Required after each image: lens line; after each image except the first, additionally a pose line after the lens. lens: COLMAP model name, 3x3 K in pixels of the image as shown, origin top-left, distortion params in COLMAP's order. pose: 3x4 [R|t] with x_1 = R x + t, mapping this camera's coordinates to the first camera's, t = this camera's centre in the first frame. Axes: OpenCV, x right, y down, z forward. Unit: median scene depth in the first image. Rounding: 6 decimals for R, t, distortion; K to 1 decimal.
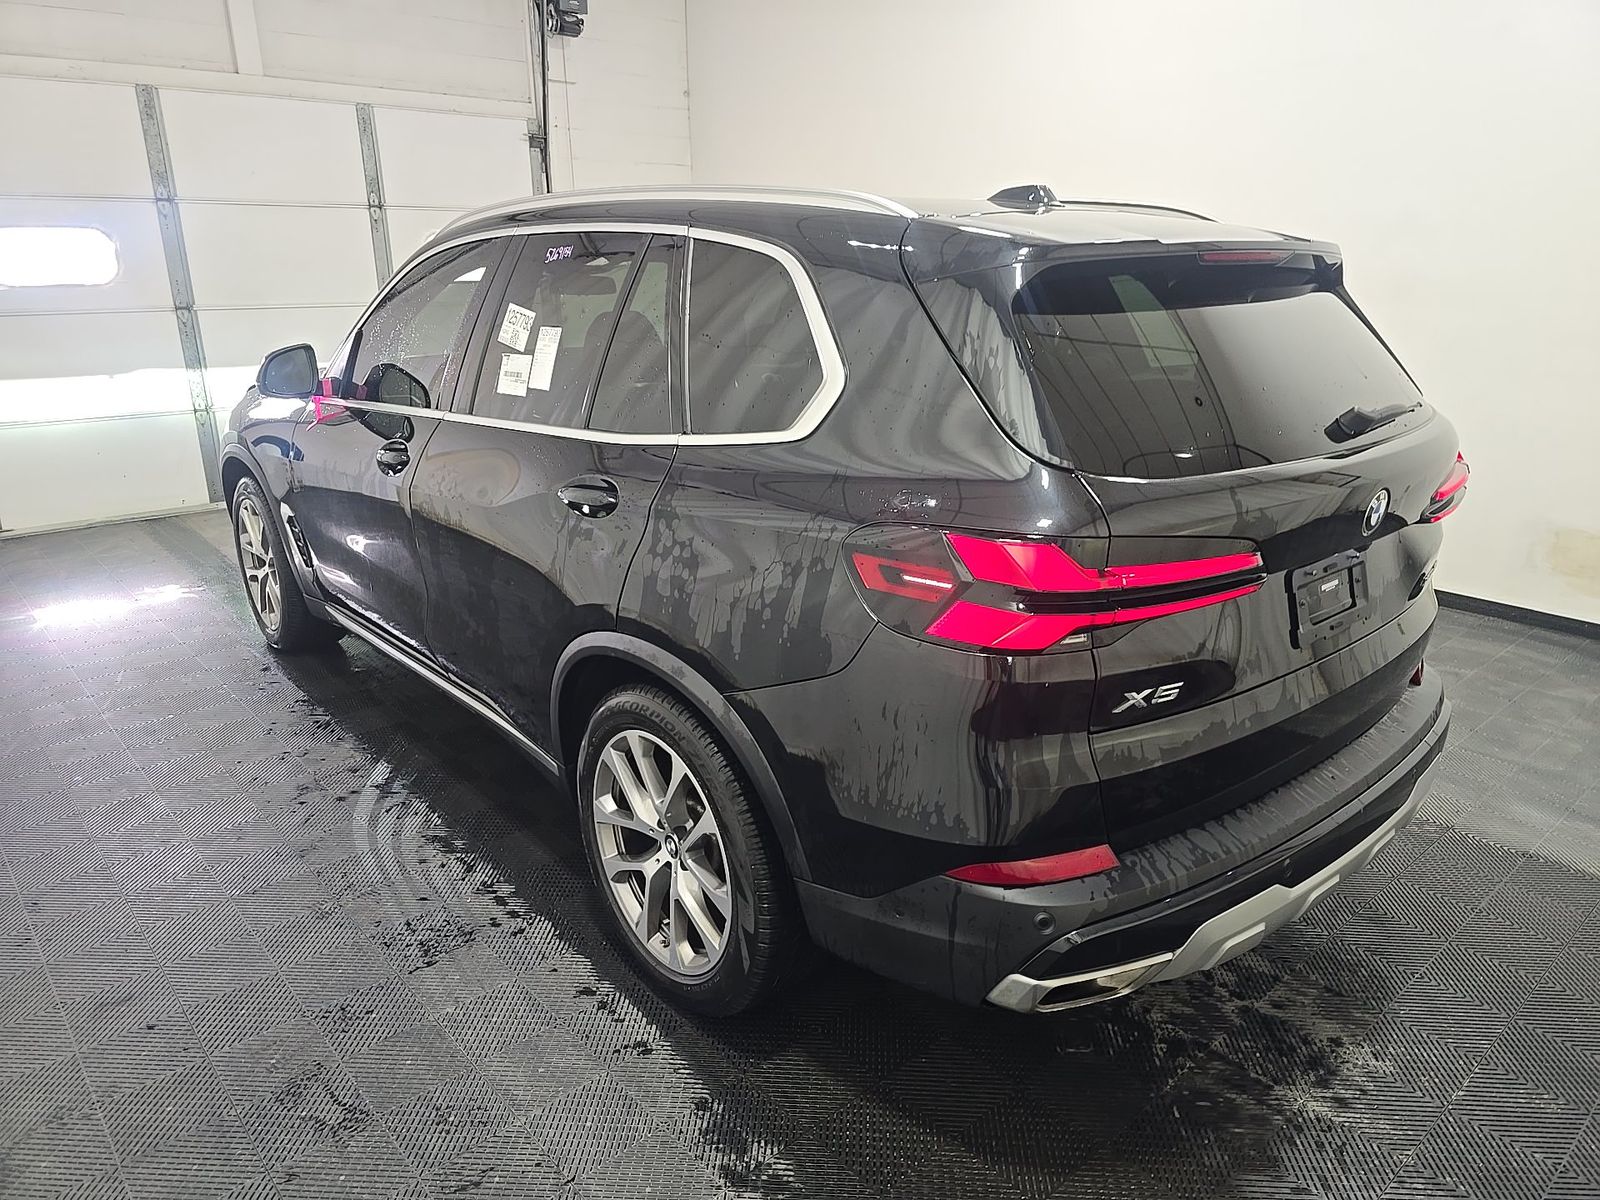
lens RADIAL K [[1050.7, 0, 809.8], [0, 1050.7, 604.1], [0, 0, 1]] dist [0.020715, -0.020237]
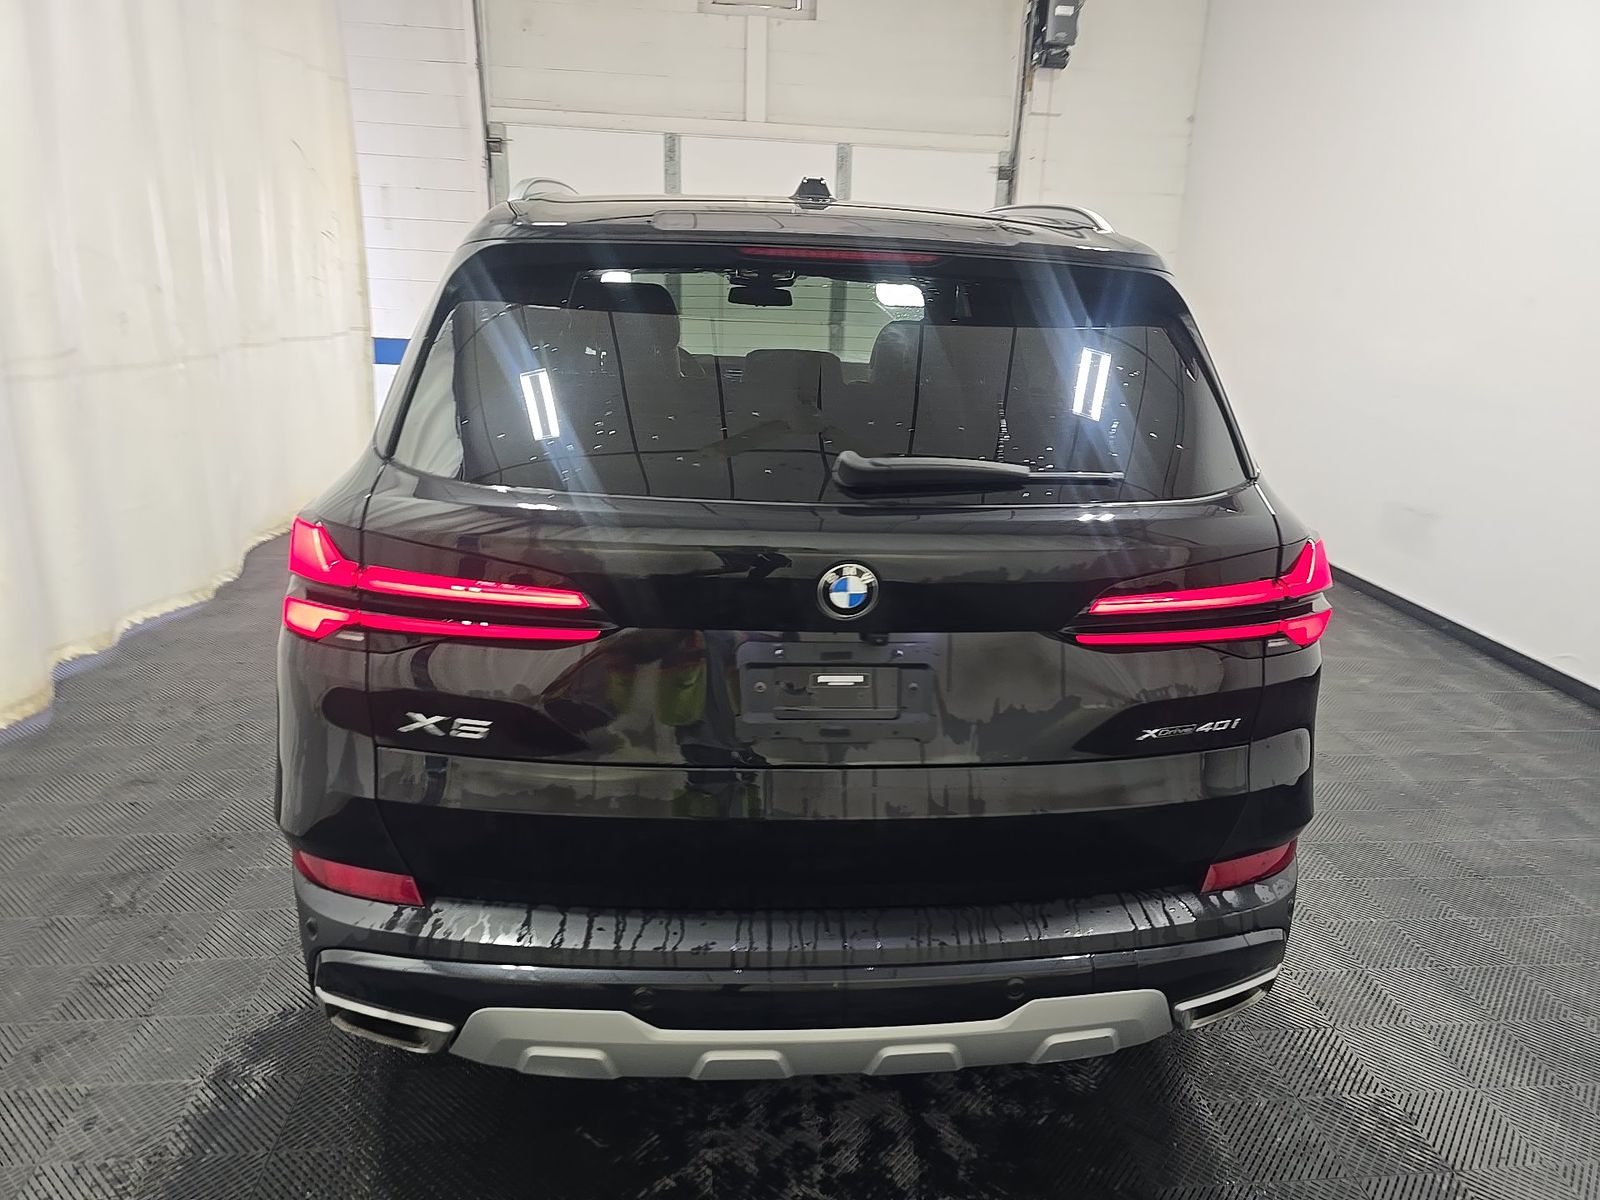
lens RADIAL K [[1050.7, 0, 805.4], [0, 1050.7, 598.5], [0, 0, 1]] dist [0.020715, -0.020237]
pose [[0.820626, 0.194735, -0.537263, 0.741782], [-0.216256, 0.976055, 0.023465, -0.074710], [0.528968, 0.096930, 0.843088, 0.286721]]
